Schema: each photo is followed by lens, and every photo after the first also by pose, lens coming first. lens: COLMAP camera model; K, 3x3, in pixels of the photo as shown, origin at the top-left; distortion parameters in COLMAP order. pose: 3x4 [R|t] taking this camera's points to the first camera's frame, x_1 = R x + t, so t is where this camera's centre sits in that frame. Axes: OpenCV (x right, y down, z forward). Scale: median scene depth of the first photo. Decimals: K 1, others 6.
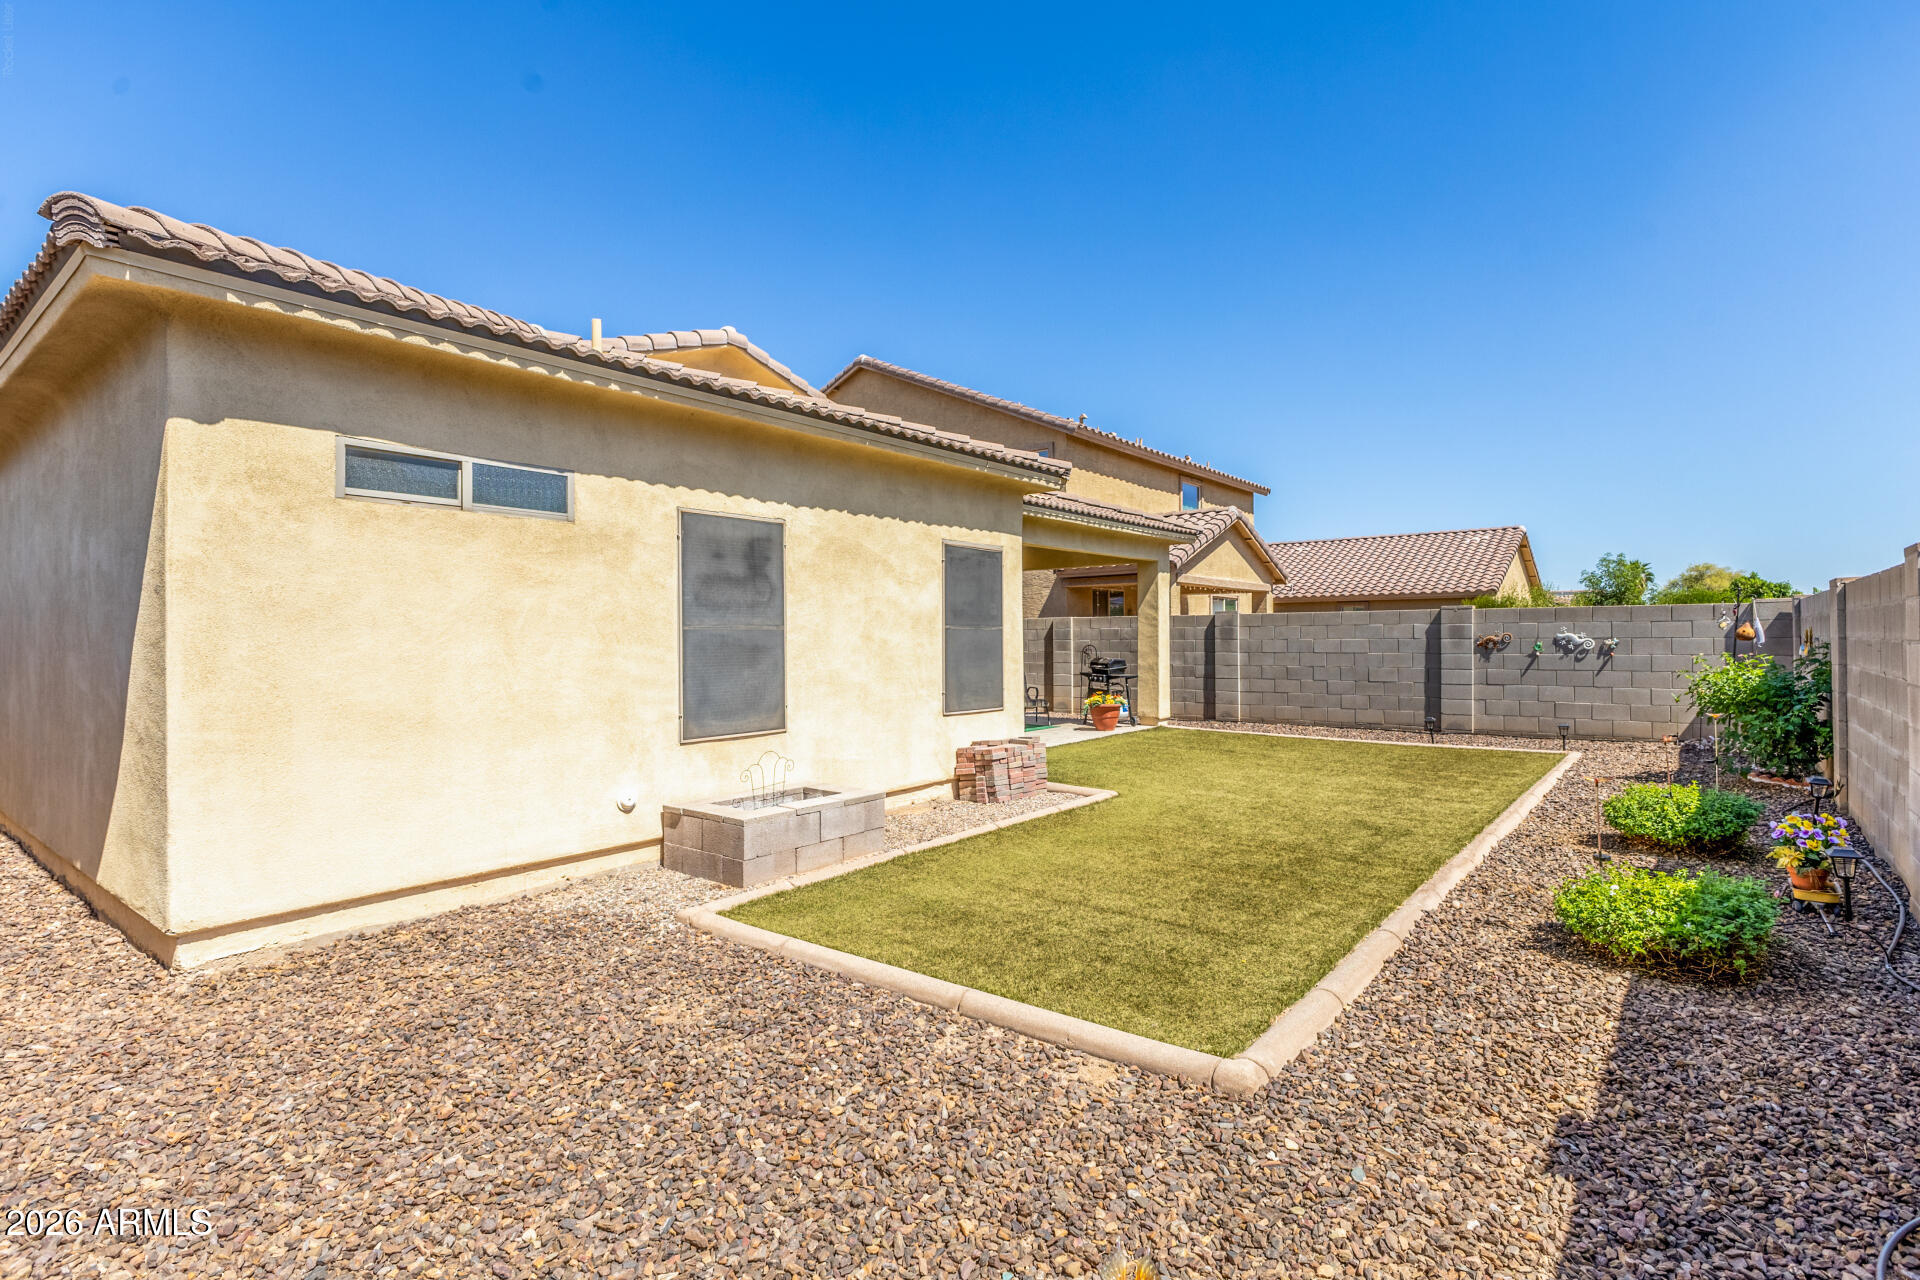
lens RADIAL K [[932.2, 0, 962.5], [0, 932.2, 638.7], [0, 0, 1]] dist [0.011768, -0.004165]
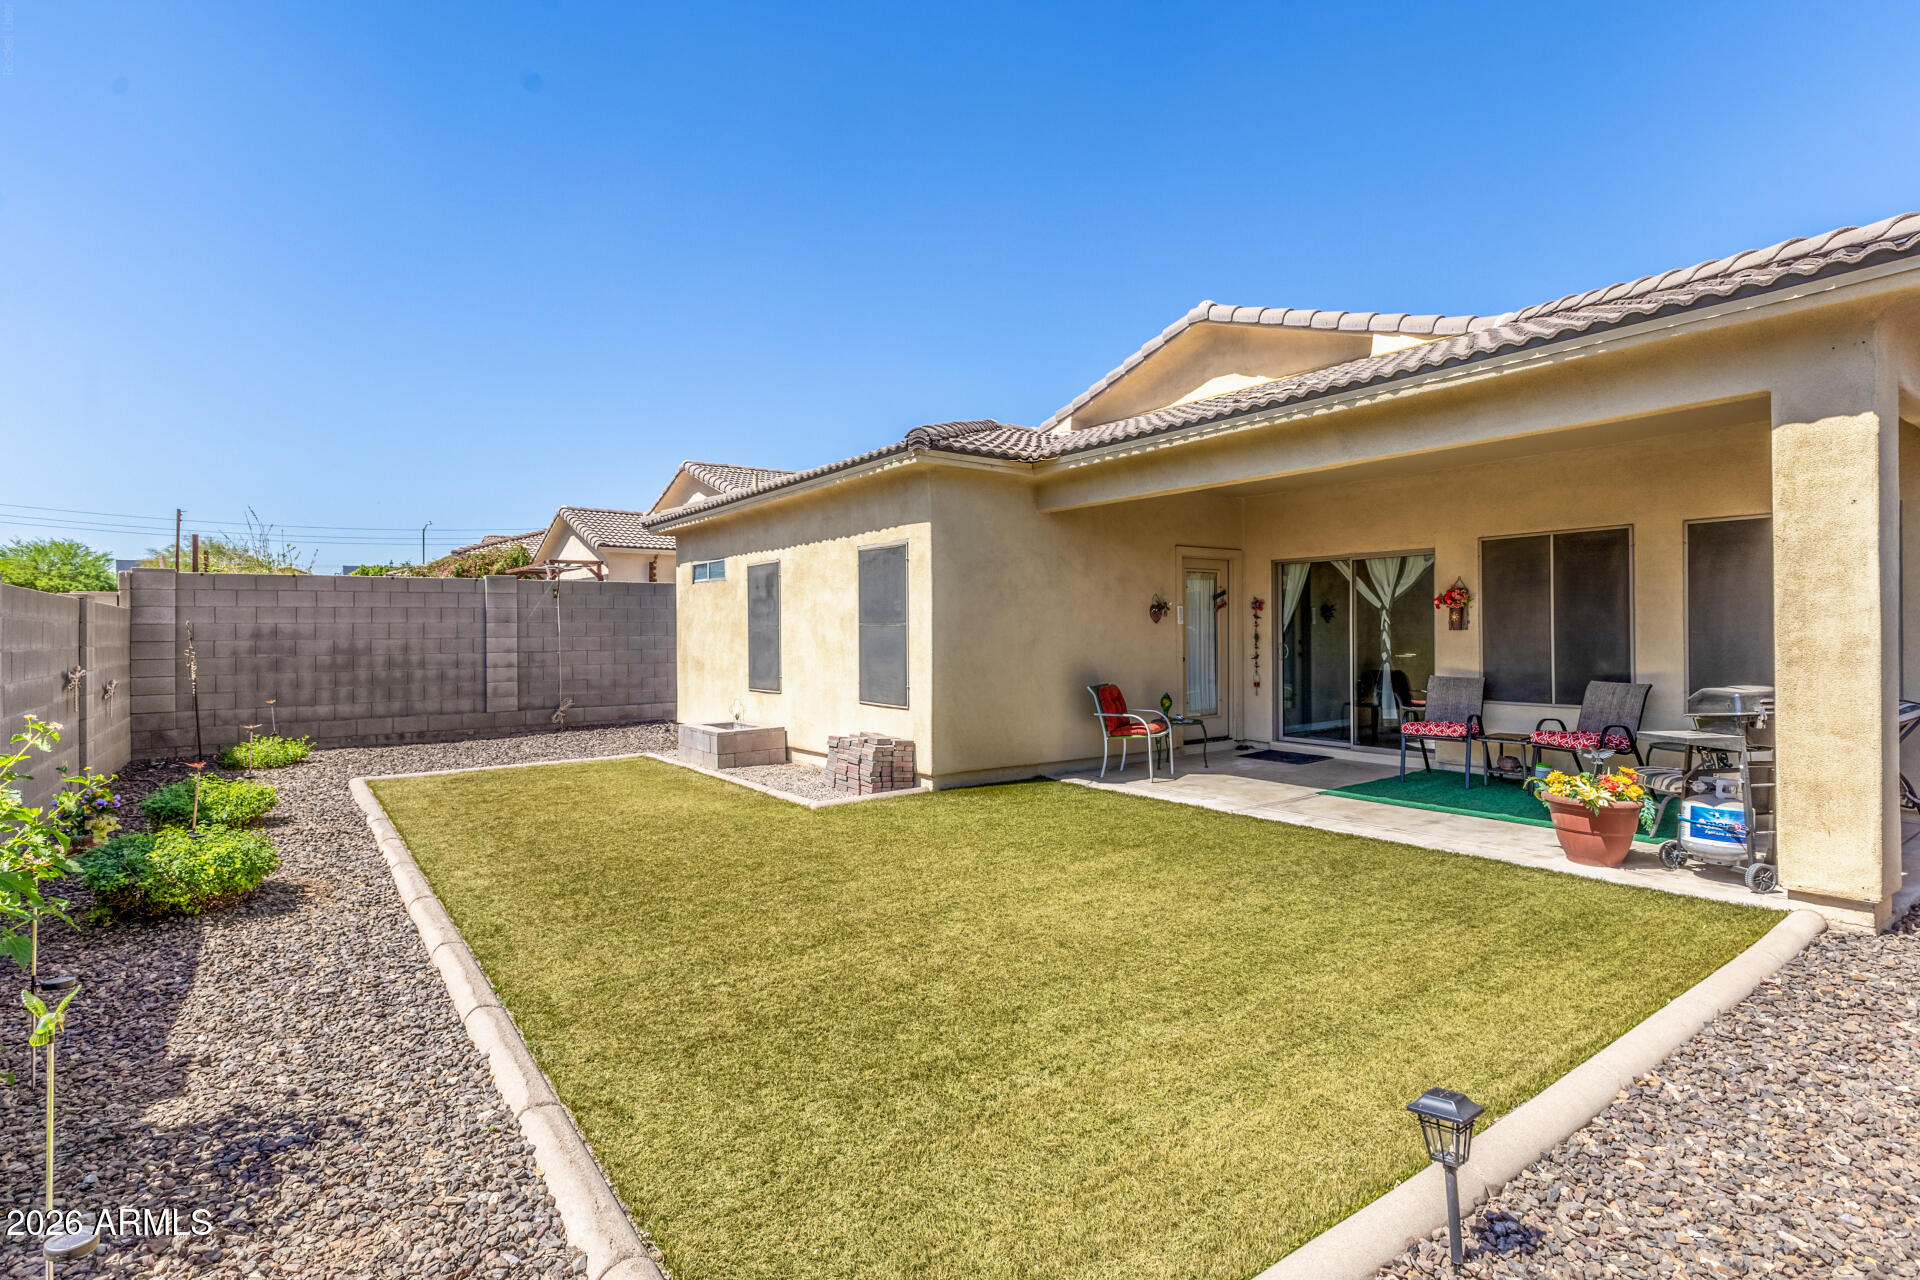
lens RADIAL K [[932.2, 0, 974.7], [0, 932.2, 629.2], [0, 0, 1]] dist [0.011768, -0.004165]
pose [[-0.271141, 0.008313, -0.962504, 1.099386], [0.008685, 0.999943, 0.006189, -0.013673], [0.962500, -0.006681, -0.271198, 1.546570]]
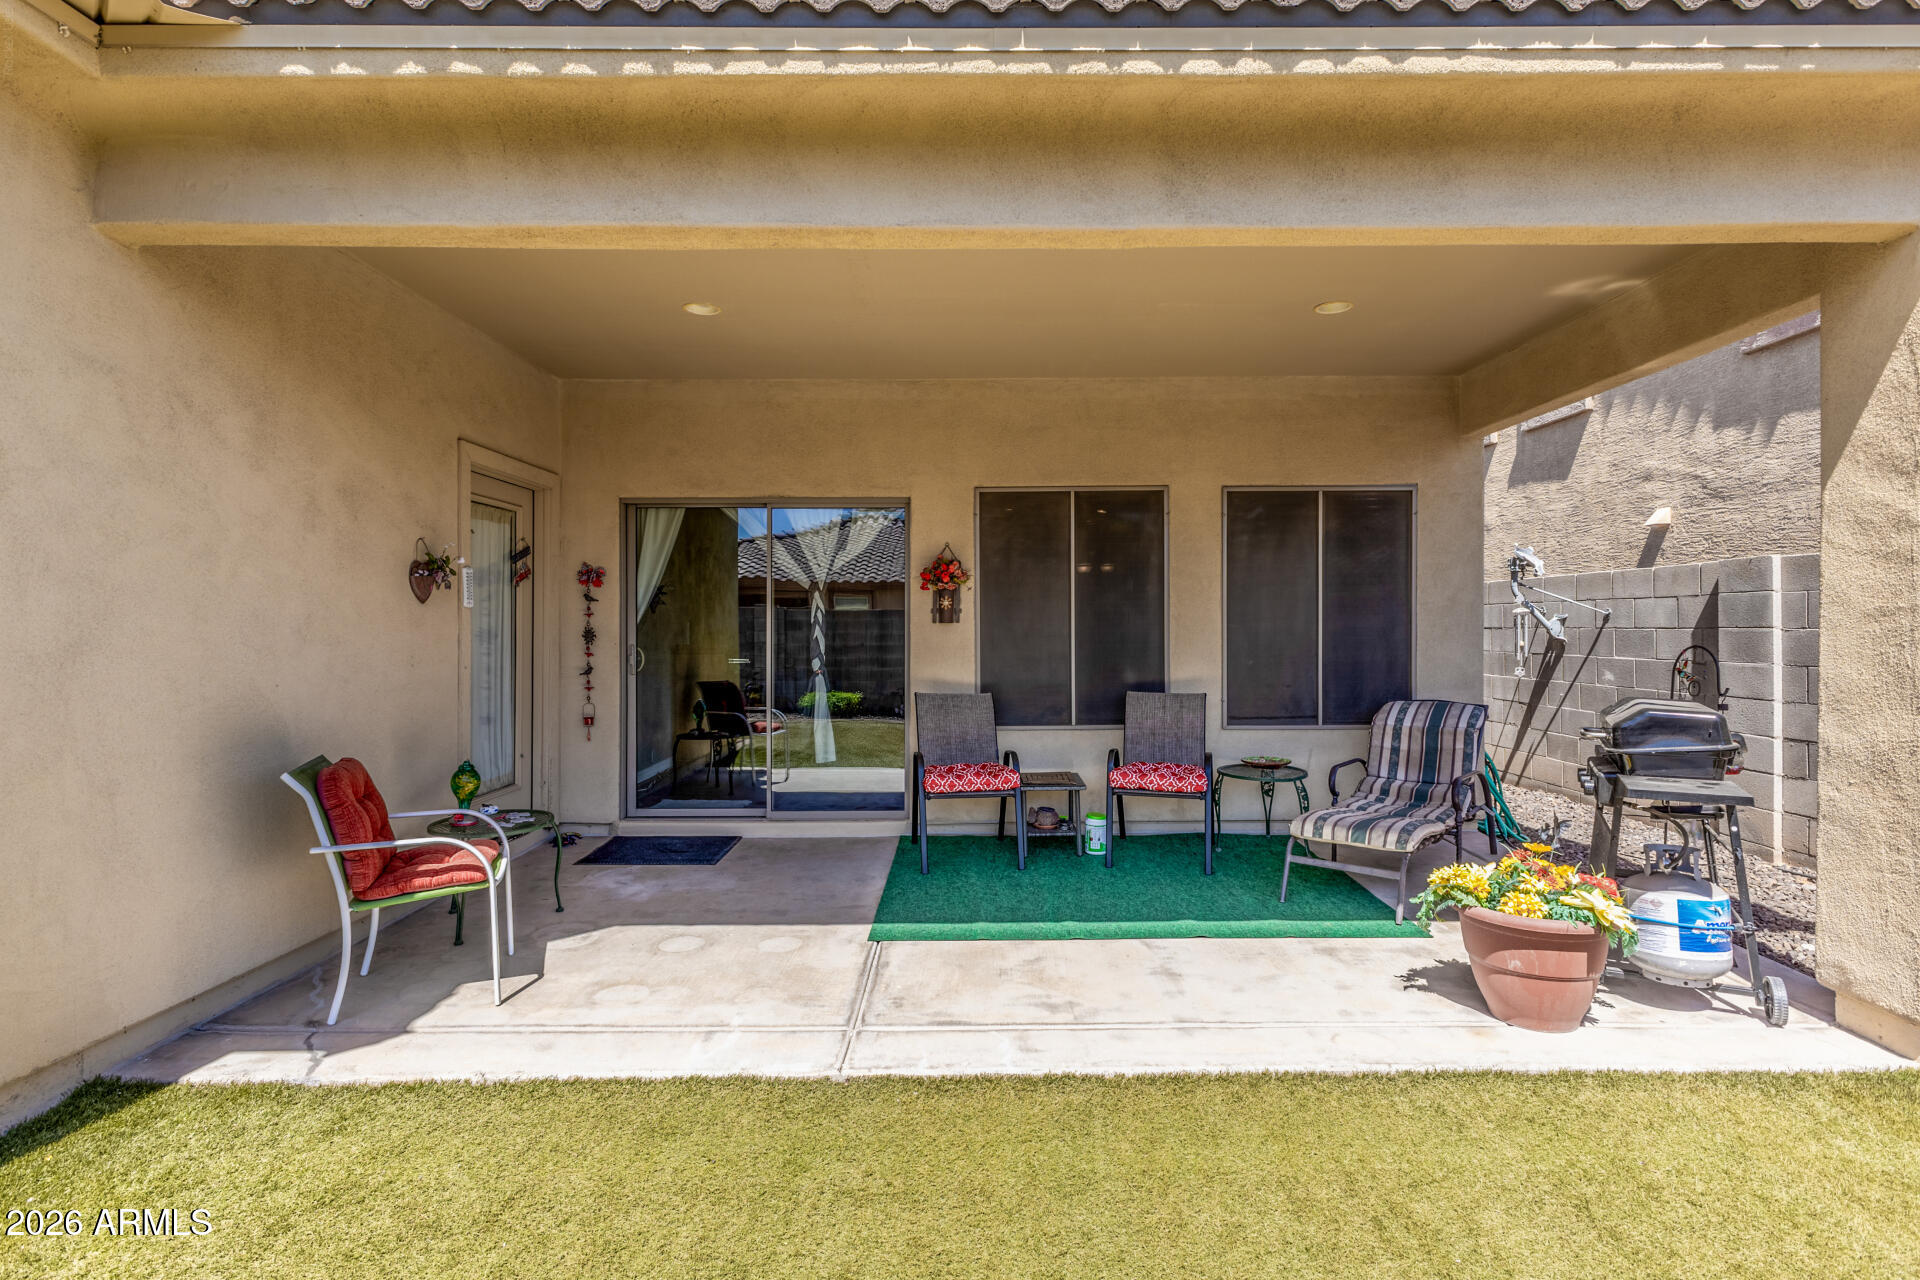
lens RADIAL K [[932.2, 0, 964.1], [0, 932.2, 624.6], [0, 0, 1]] dist [0.011768, -0.004165]
pose [[0.609060, 0.003187, -0.793118, 0.435917], [-0.001943, 0.999995, 0.002526, -0.000629], [0.793122, 0.000003, 0.609063, 1.349683]]
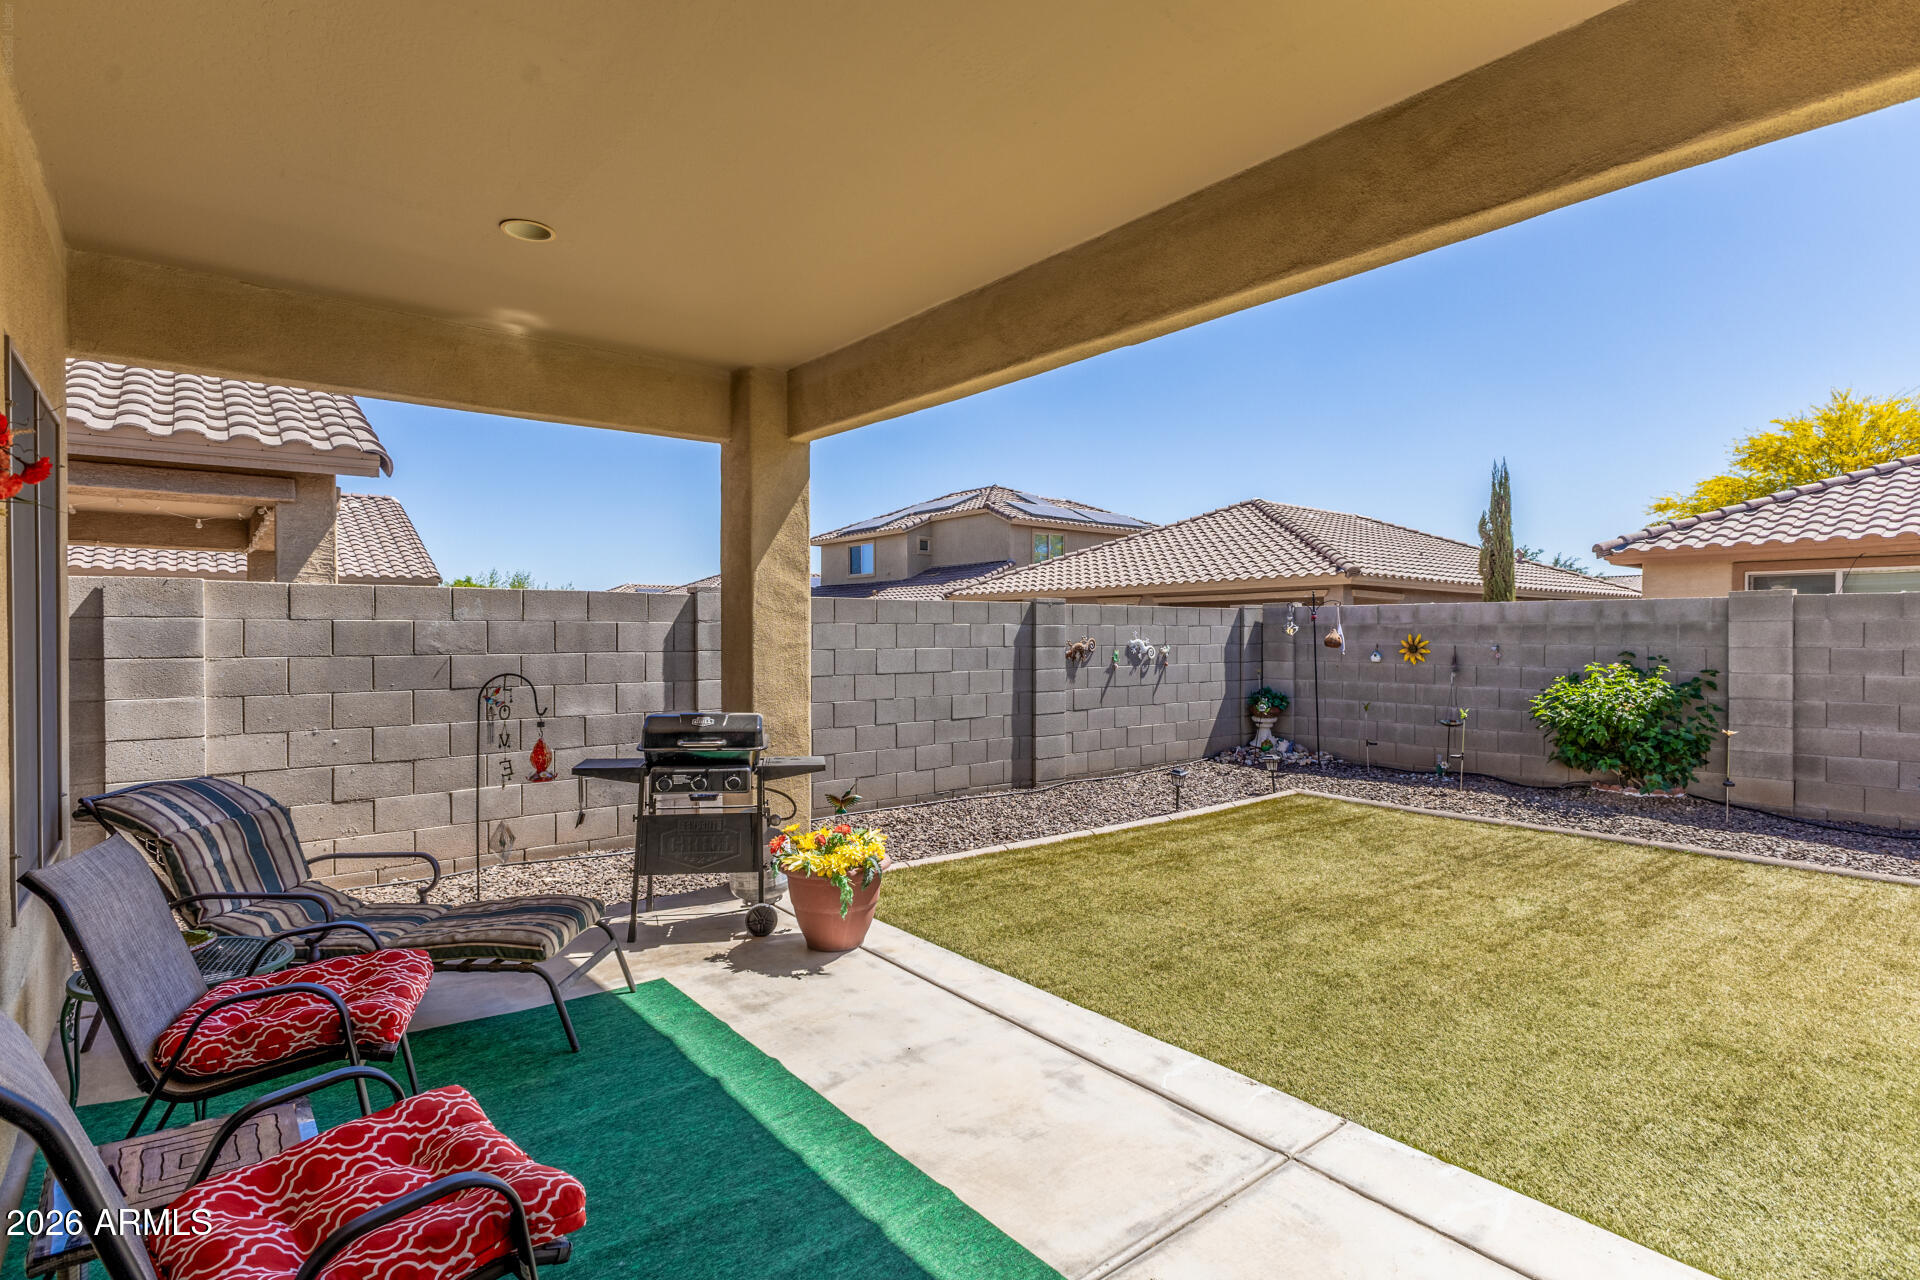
lens RADIAL K [[932.2, 0, 967.5], [0, 932.2, 639.6], [0, 0, 1]] dist [0.011768, -0.004165]
pose [[0.224475, -0.001021, 0.974479, -0.261973], [0.000118, 0.999999, 0.001021, -0.010361], [-0.974480, -0.000114, 0.224475, 1.593722]]
